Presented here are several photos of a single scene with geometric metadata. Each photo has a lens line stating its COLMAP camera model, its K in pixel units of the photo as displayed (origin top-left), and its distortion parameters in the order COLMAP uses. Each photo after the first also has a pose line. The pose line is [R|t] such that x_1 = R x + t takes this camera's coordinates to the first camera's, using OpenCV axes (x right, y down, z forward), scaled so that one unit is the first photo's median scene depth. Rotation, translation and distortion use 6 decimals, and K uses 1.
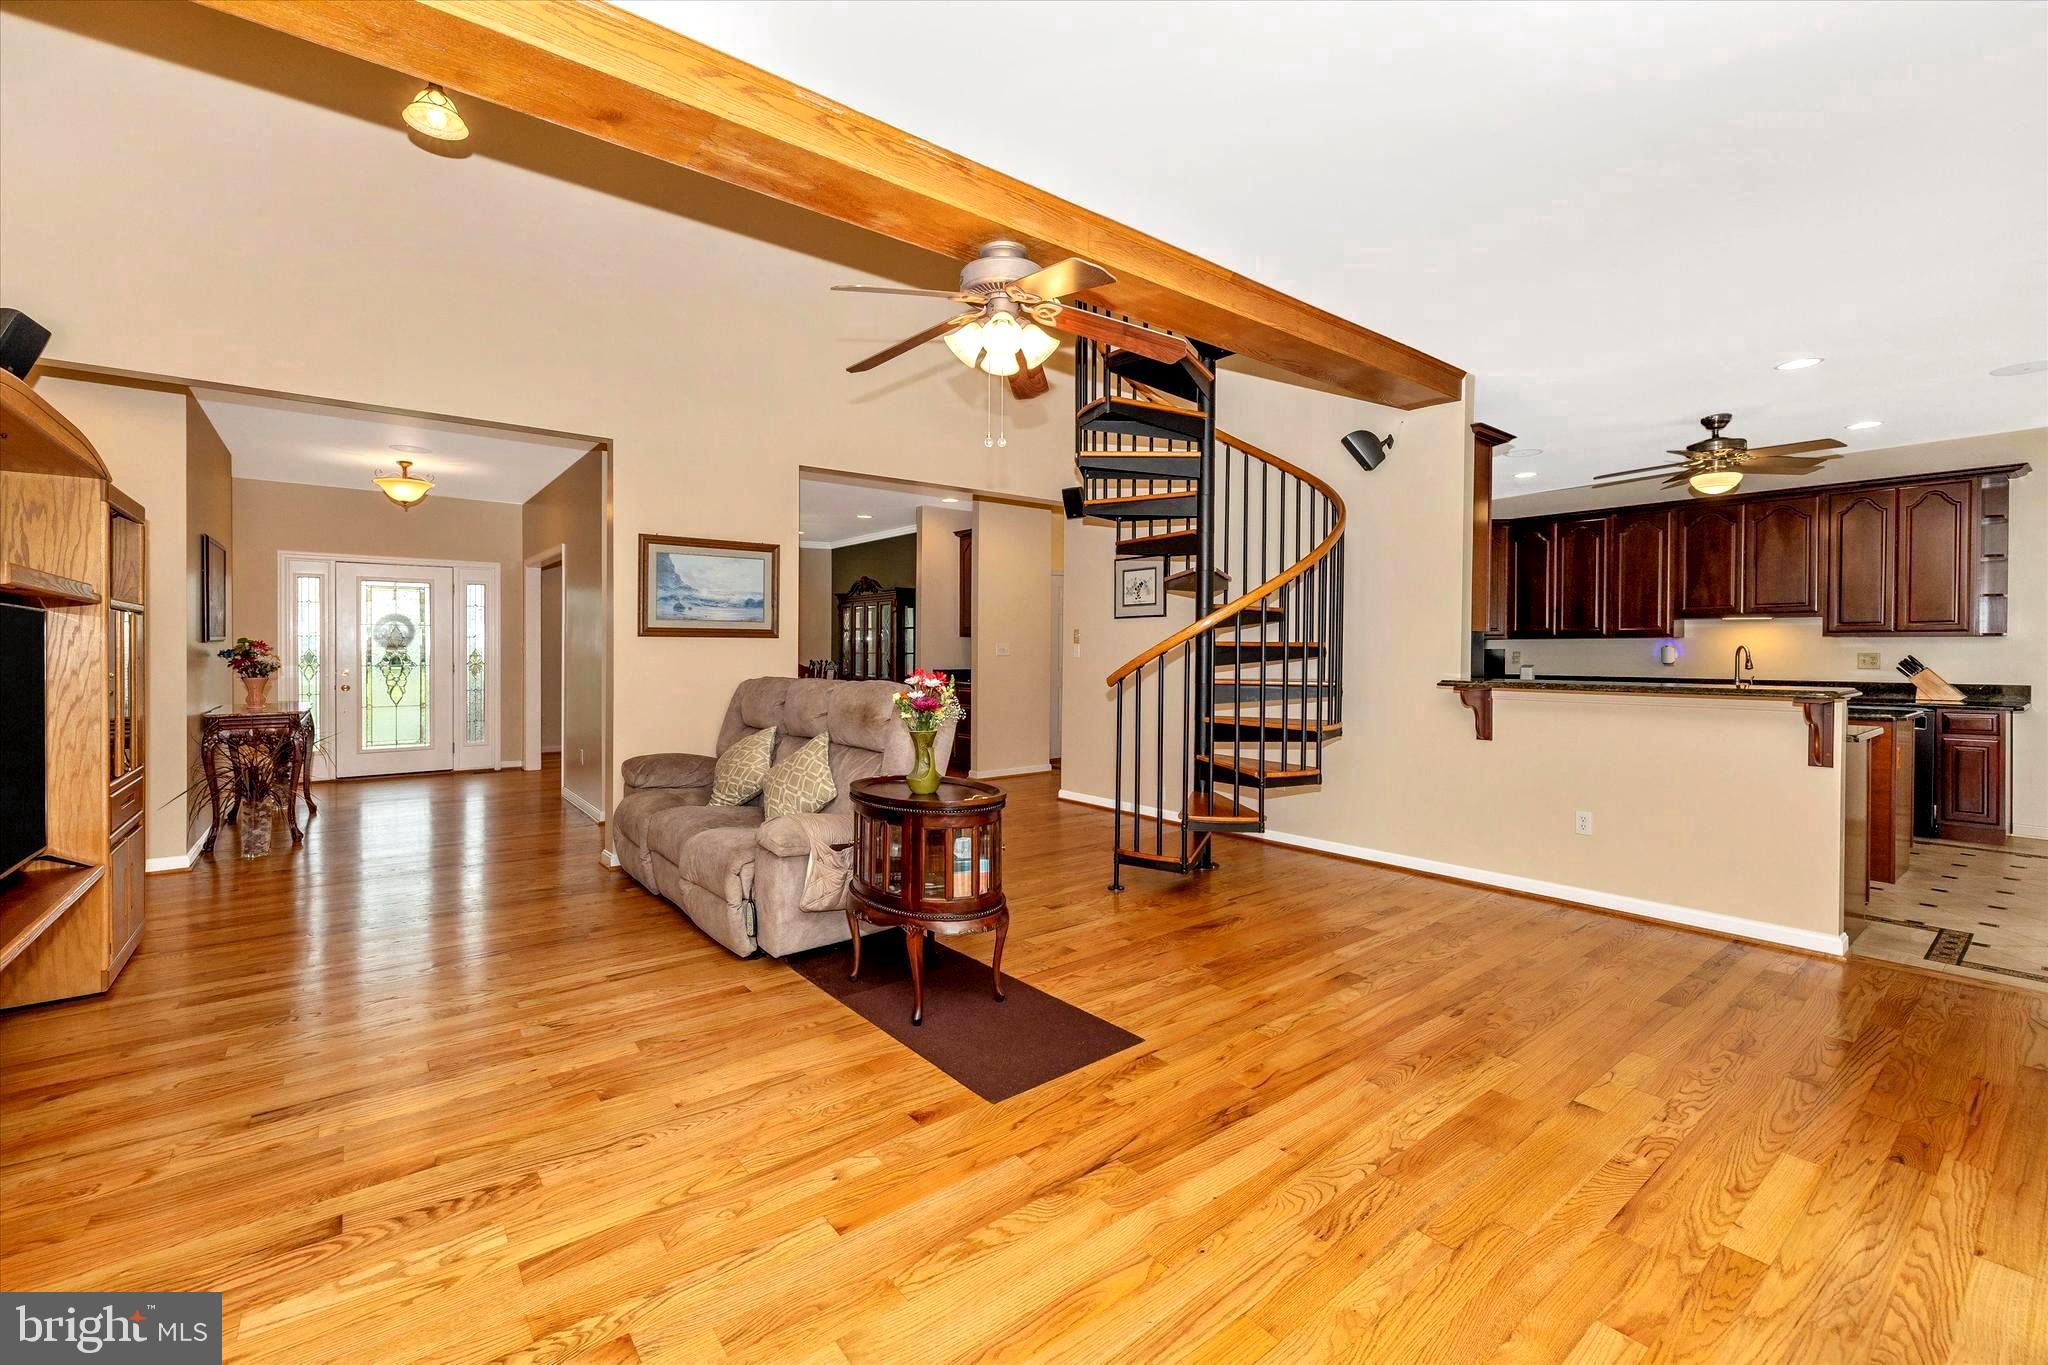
lens RADIAL K [[859.9, 0, 1032.2], [0, 859.9, 655.3], [0, 0, 1]] dist [0.002179, 0.000390]
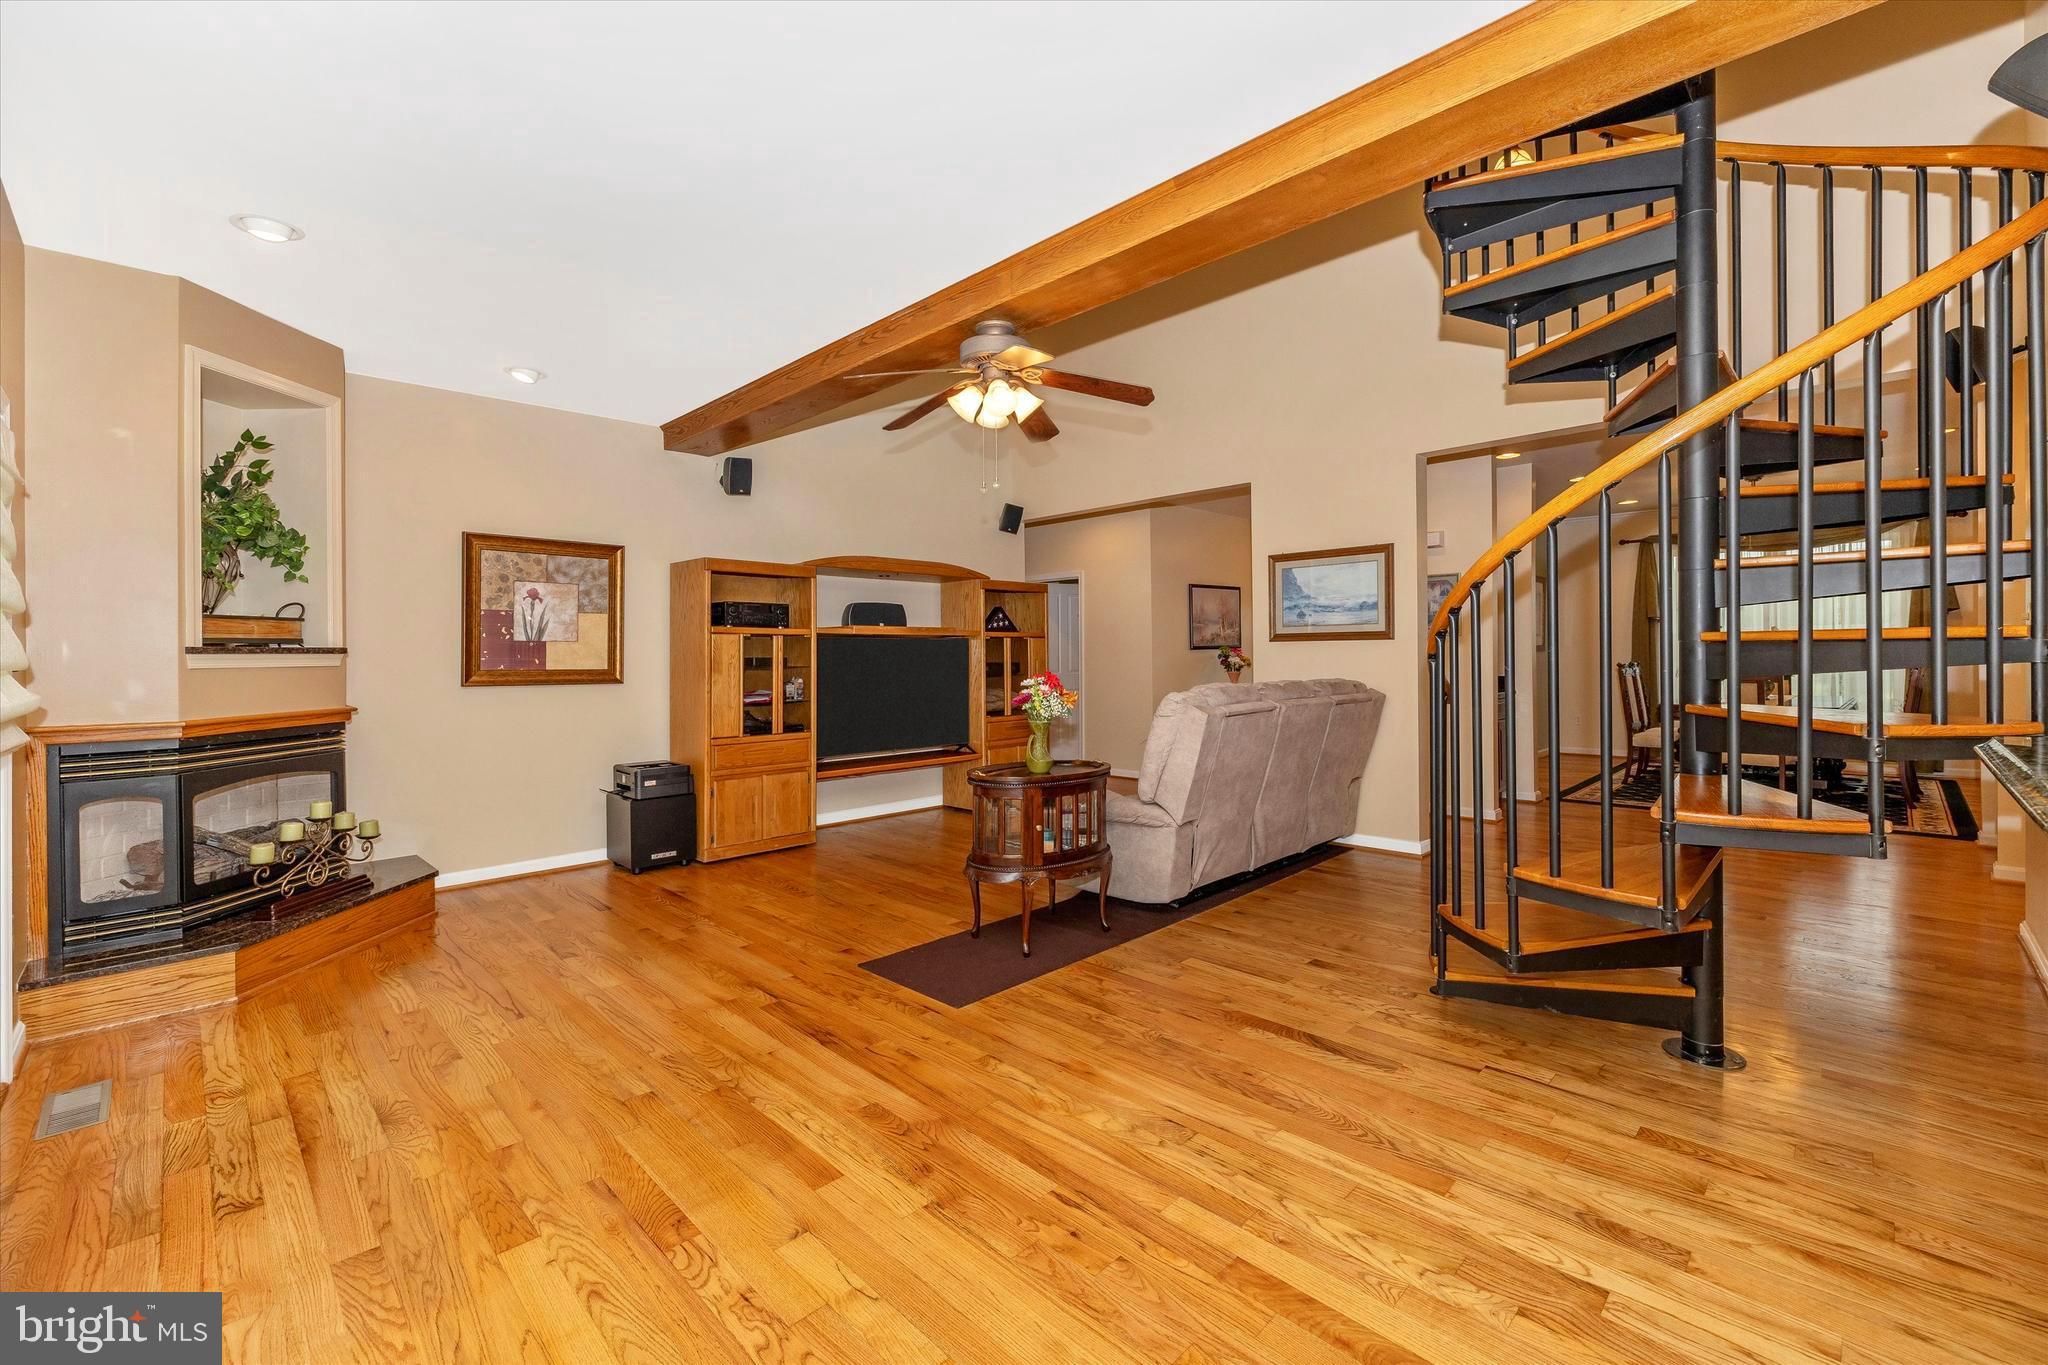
lens RADIAL K [[859.9, 0, 1032.2], [0, 859.9, 655.3], [0, 0, 1]] dist [0.002179, 0.000390]
pose [[0.115505, -0.000009, -0.993307, 0.880470], [0.004117, 0.999991, 0.000469, -0.006133], [0.993298, -0.004143, 0.115504, 0.684205]]
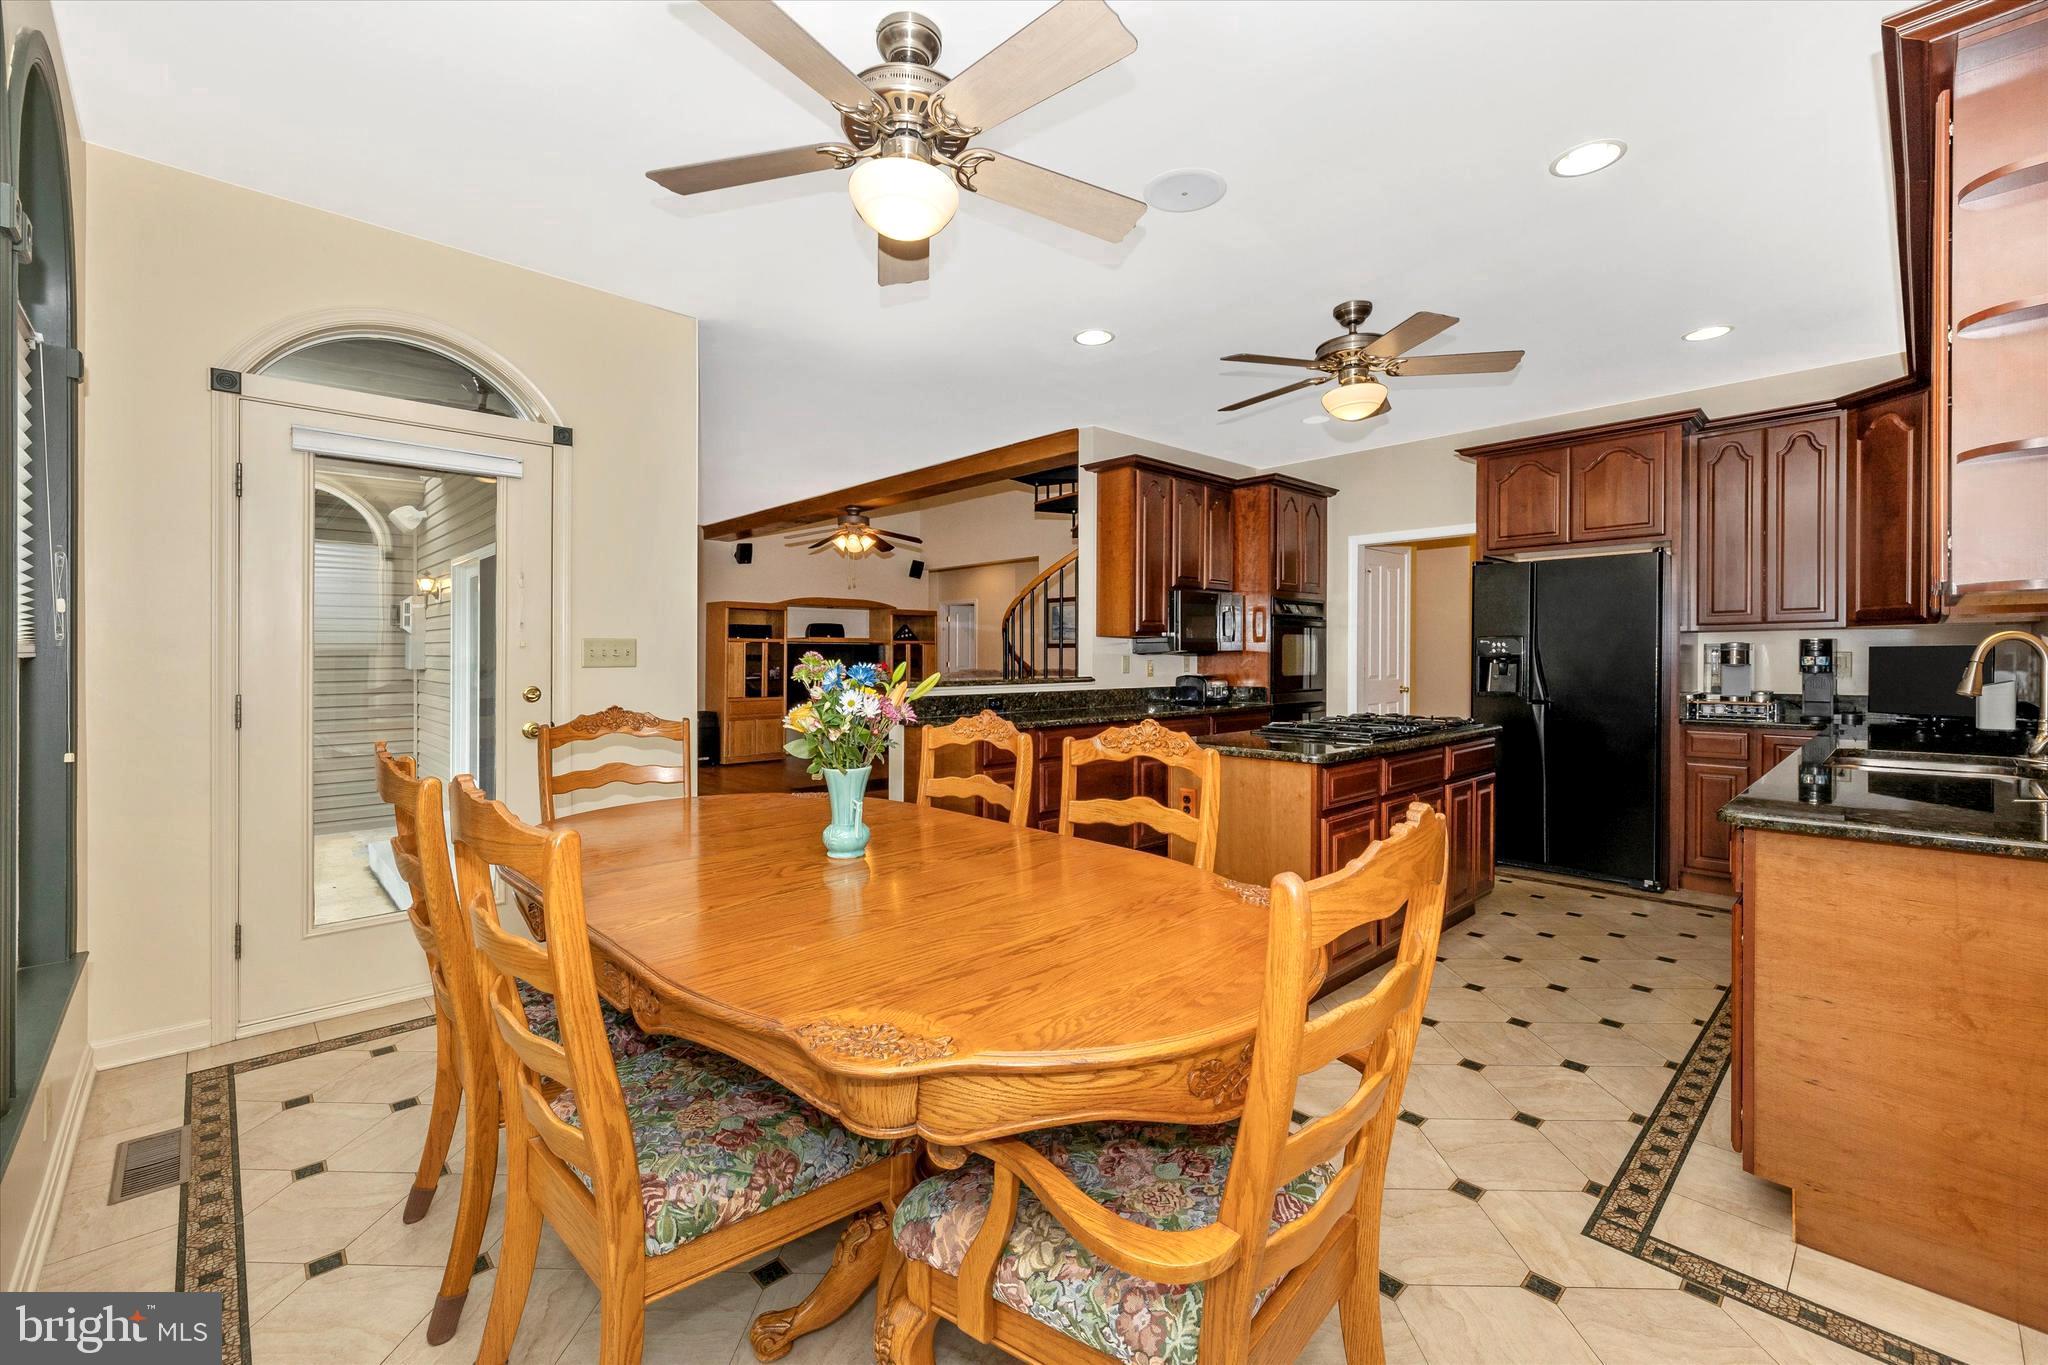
lens RADIAL K [[859.9, 0, 1032.2], [0, 859.9, 655.3], [0, 0, 1]] dist [0.002179, 0.000390]
pose [[0.095168, -0.006140, -0.995442, 2.022081], [-0.007087, 0.999951, -0.006845, 0.008945], [0.995436, 0.007706, 0.095120, 0.972190]]
